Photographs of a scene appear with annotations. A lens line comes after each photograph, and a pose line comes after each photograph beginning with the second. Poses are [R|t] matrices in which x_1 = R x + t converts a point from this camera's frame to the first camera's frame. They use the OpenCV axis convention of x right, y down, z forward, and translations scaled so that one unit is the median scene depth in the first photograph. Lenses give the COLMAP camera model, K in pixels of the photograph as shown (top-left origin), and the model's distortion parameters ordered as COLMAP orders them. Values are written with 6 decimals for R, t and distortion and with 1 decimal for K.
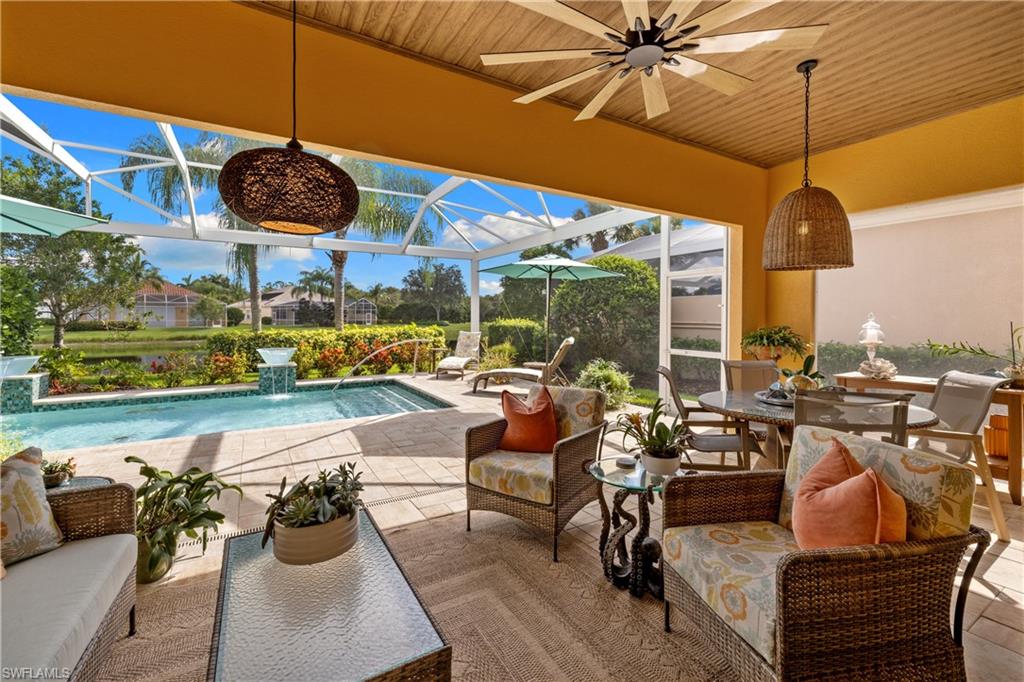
lens RADIAL K [[431.3, 0, 507.4], [0, 431.3, 321.6], [0, 0, 1]] dist [-0.001475, -0.000030]
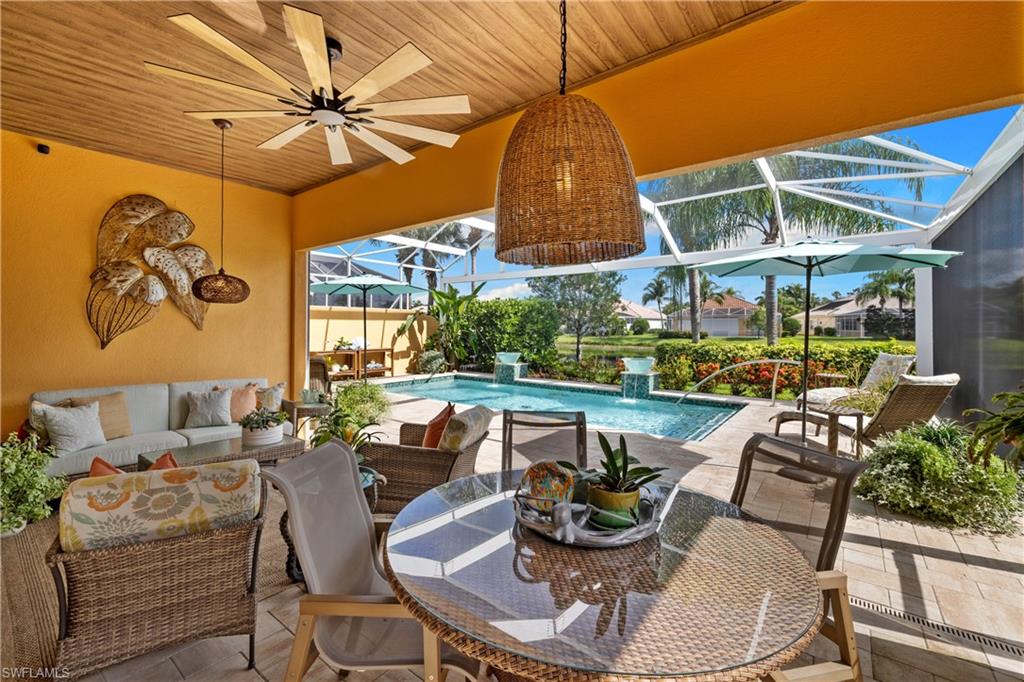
lens RADIAL K [[431.3, 0, 507.4], [0, 431.3, 321.6], [0, 0, 1]] dist [-0.001475, -0.000030]
pose [[0.361062, -0.012765, -0.932454, 0.375789], [-0.009158, 0.999810, -0.017233, -0.011799], [0.932497, 0.014762, 0.360877, 0.246907]]
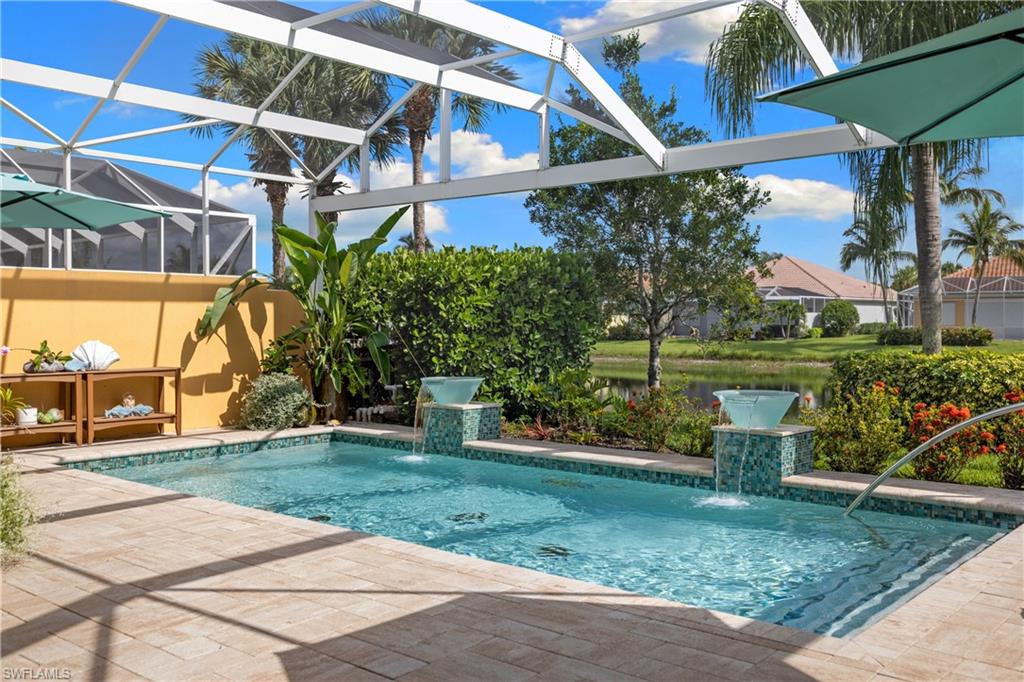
lens RADIAL K [[940.5, 0, 510.6], [0, 940.5, 324.4], [0, 0, 1]] dist [0.004811, 0.007114]
pose [[0.318660, -0.001025, -0.947869, 0.280035], [-0.003994, 0.999989, -0.002424, -0.003267], [0.947861, 0.004558, 0.318652, 0.421098]]
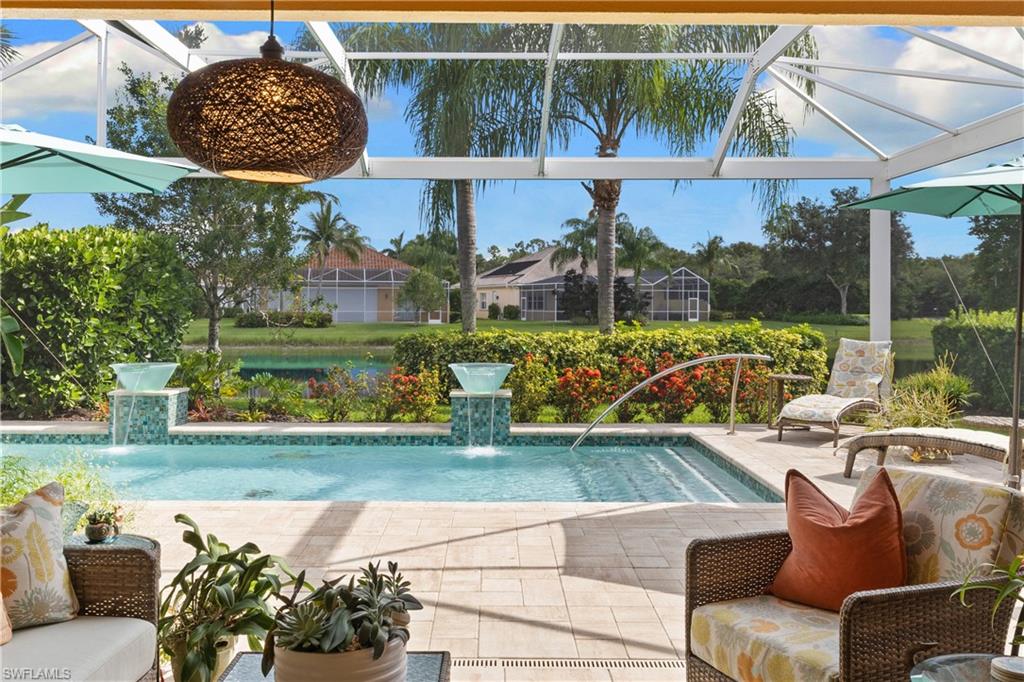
lens RADIAL K [[907.9, 0, 505.1], [0, 907.9, 301.6], [0, 0, 1]] dist [-0.005951, -0.003751]
pose [[0.866134, -0.001864, -0.499808, 0.072096], [-0.005574, 0.999895, -0.013390, -0.002160], [0.499780, 0.014383, 0.866033, 0.000986]]
